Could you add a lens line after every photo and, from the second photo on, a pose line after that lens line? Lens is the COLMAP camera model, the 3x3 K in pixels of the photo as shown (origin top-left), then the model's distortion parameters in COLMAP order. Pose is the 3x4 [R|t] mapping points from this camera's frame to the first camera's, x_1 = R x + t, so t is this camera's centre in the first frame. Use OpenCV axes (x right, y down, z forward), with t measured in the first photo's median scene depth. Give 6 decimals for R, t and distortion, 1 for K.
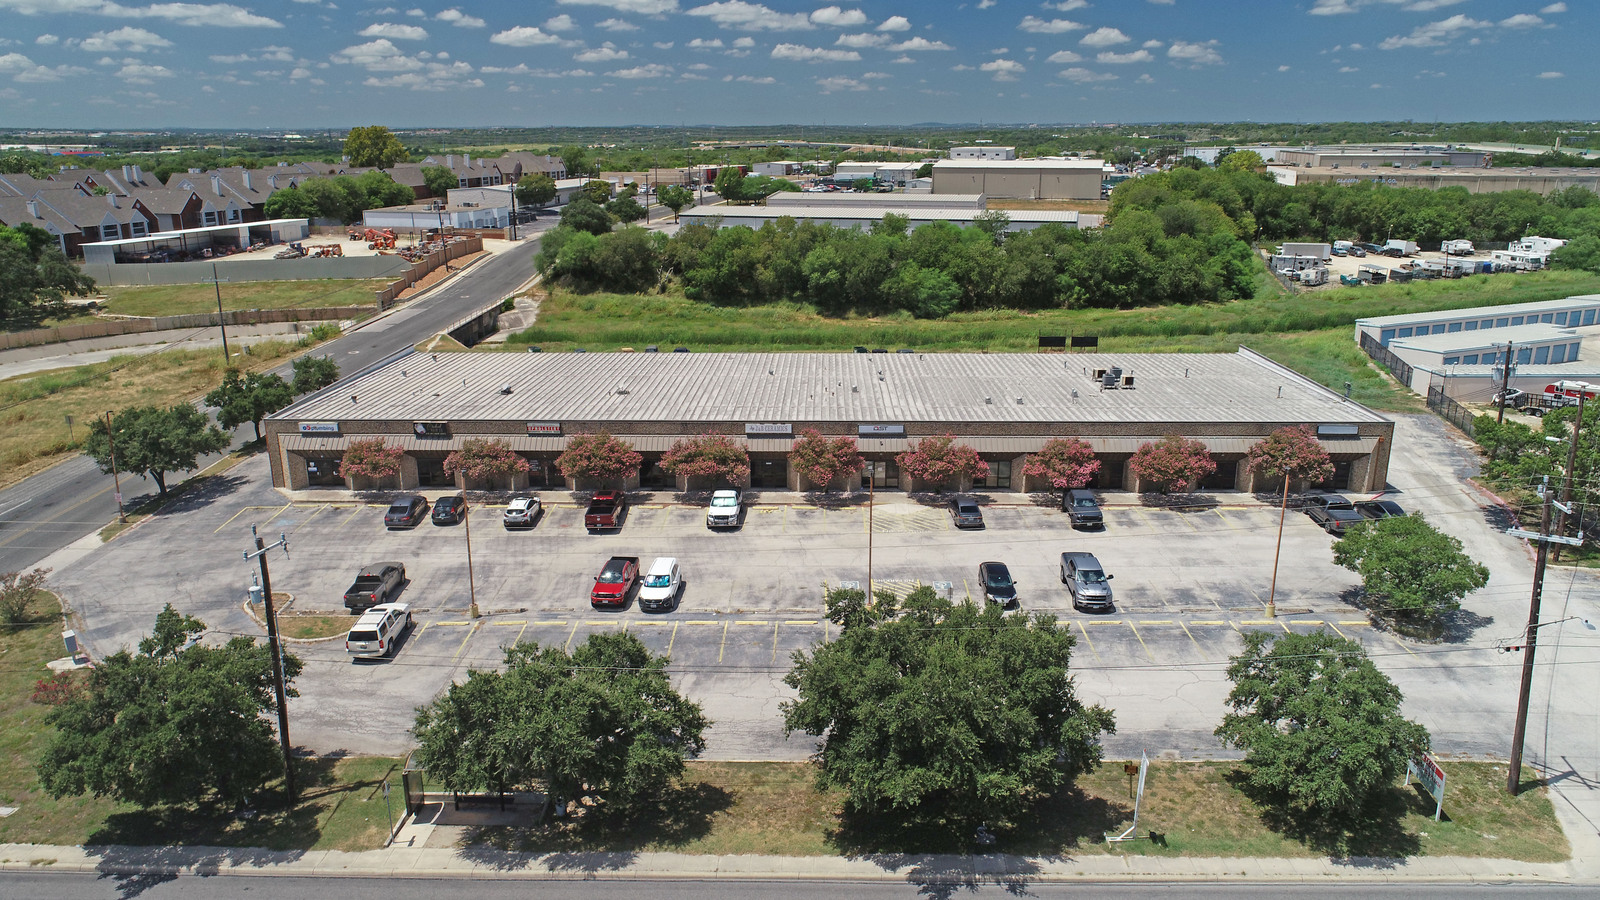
lens RADIAL K [[1092.4, 0, 800.0], [0, 1092.4, 450.0], [0, 0, 1]] dist [0.002546, -0.002938]
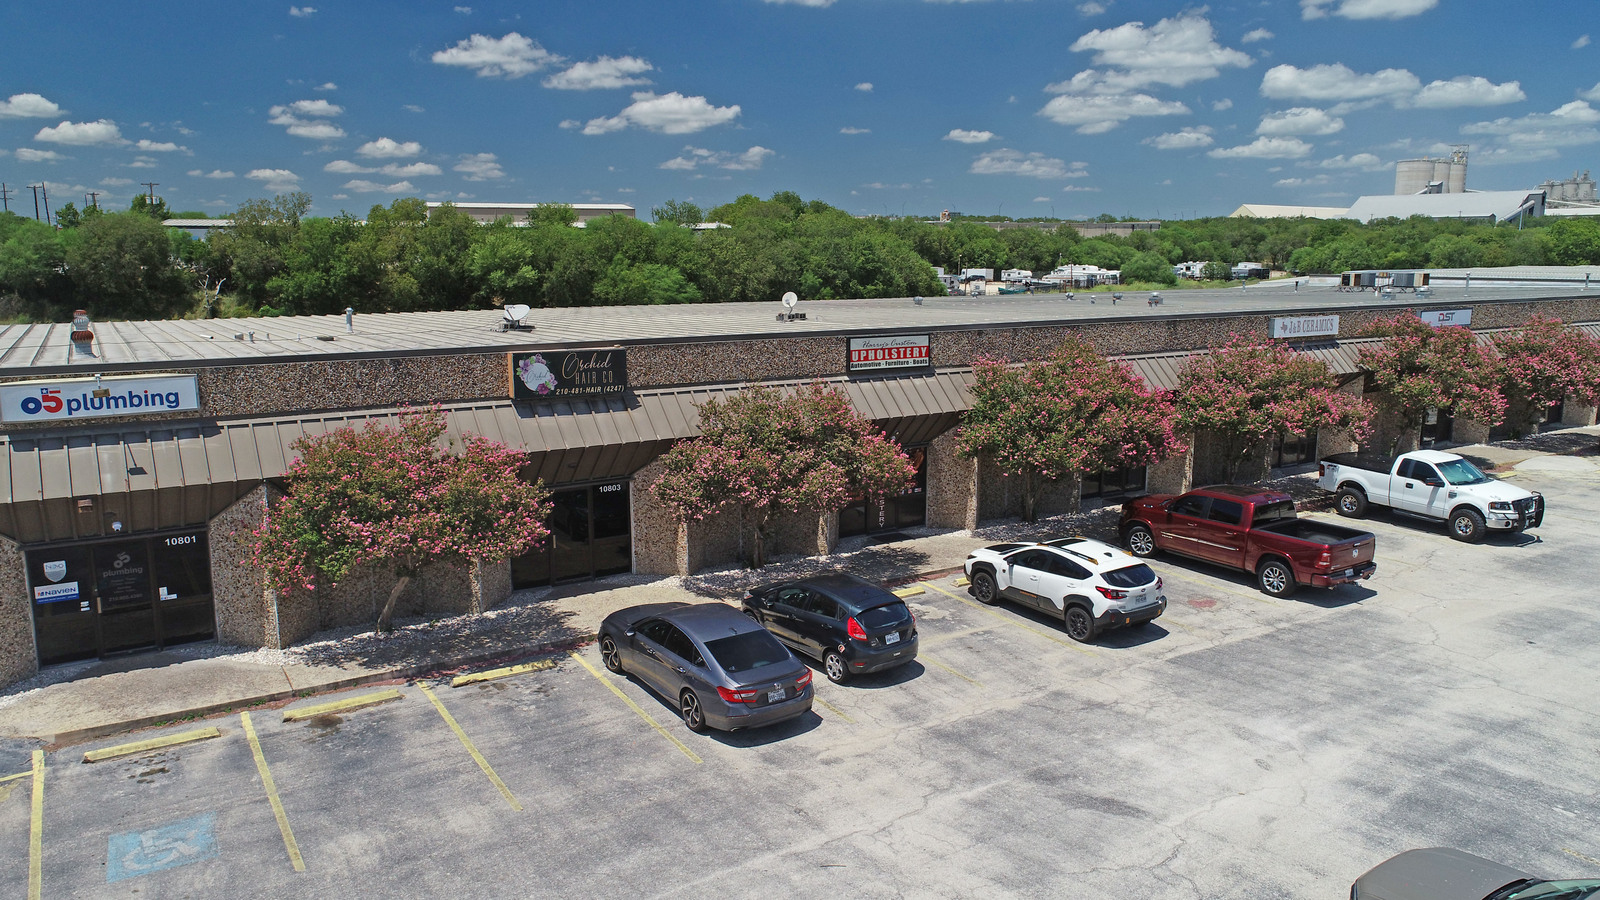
lens RADIAL K [[1143.1, 0, 794.4], [0, 1143.1, 447.1], [0, 0, 1]] dist [-0.000856, -0.004191]
pose [[0.837180, -0.091456, 0.539226, -0.217418], [0.150266, 0.986441, -0.065990, 0.013141], [-0.525880, 0.136273, 0.839571, 0.349993]]
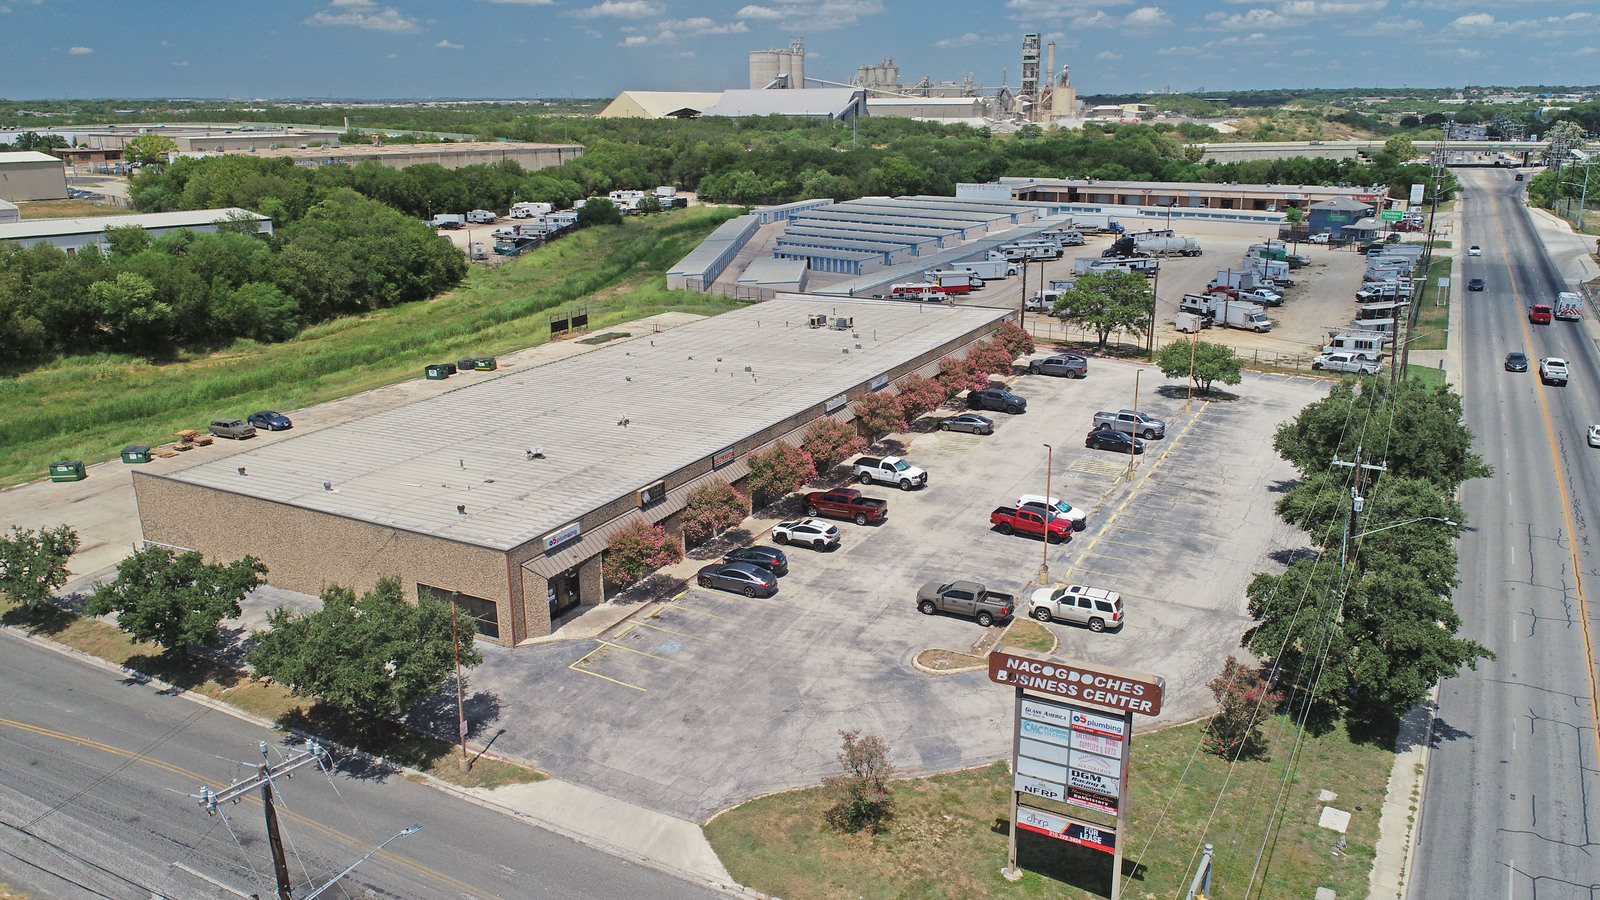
lens RADIAL K [[1184.7, 0, 791.4], [0, 1184.7, 454.4], [0, 0, 1]] dist [0.002443, -0.006685]
pose [[0.456899, -0.252087, 0.853050, -0.499488], [0.252276, 0.956349, 0.147492, -0.073019], [-0.852995, 0.147815, 0.500551, 0.225524]]
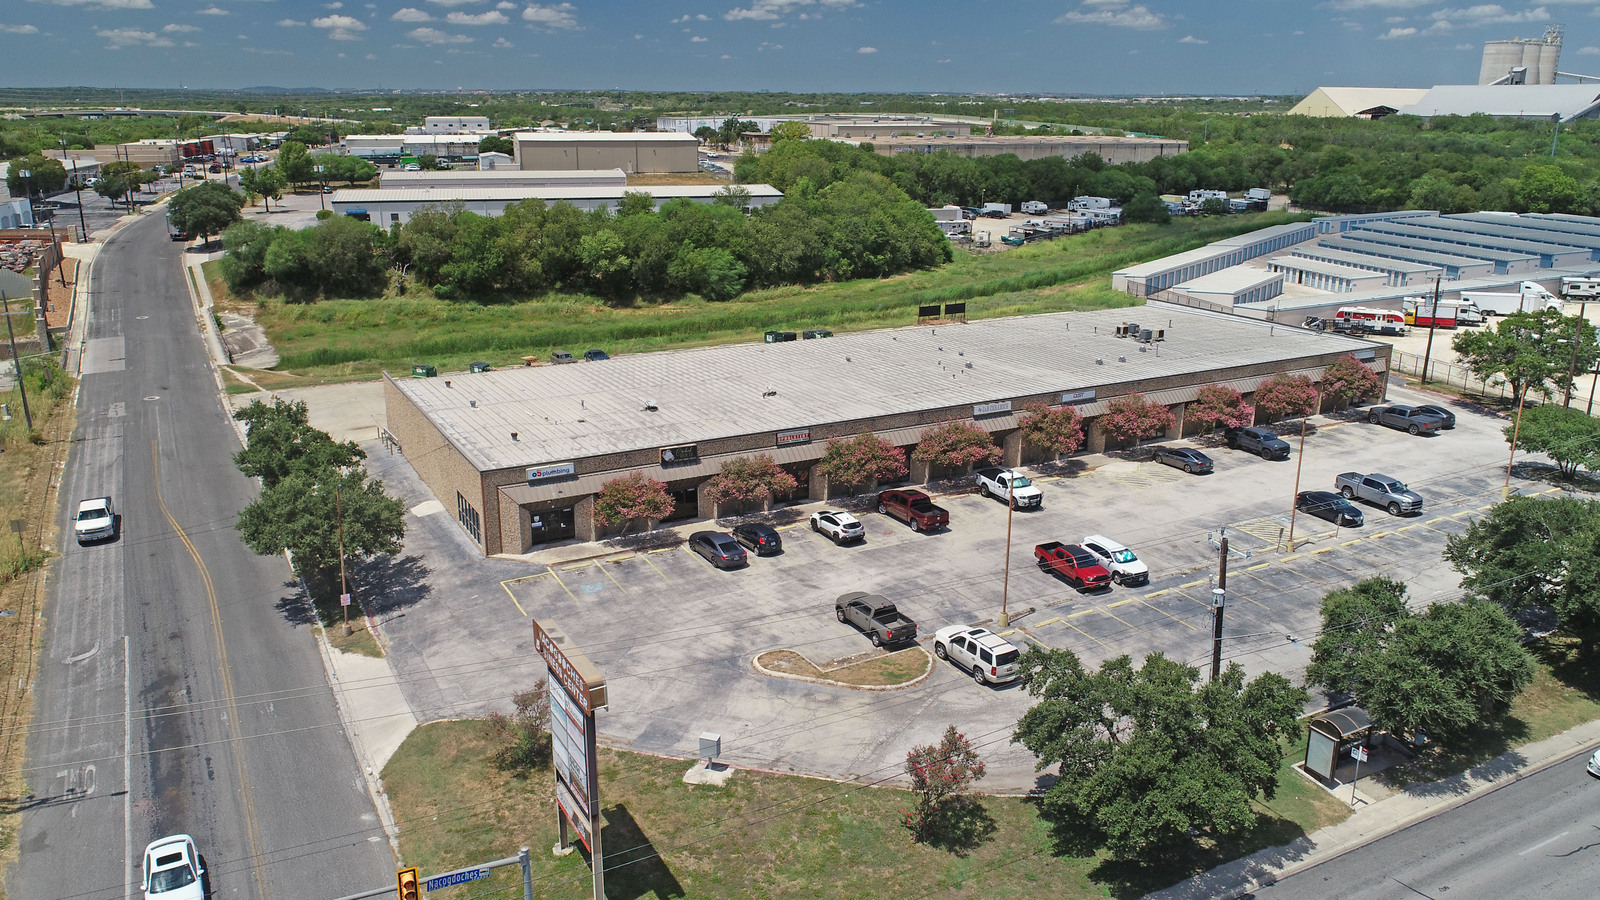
lens RADIAL K [[1184.7, 0, 791.4], [0, 1184.7, 454.4], [0, 0, 1]] dist [0.002443, -0.006685]
pose [[0.868864, -0.135021, 0.476283, -0.340664], [0.131119, 0.990494, 0.041598, -0.022513], [-0.477372, 0.026307, 0.878308, 0.066430]]
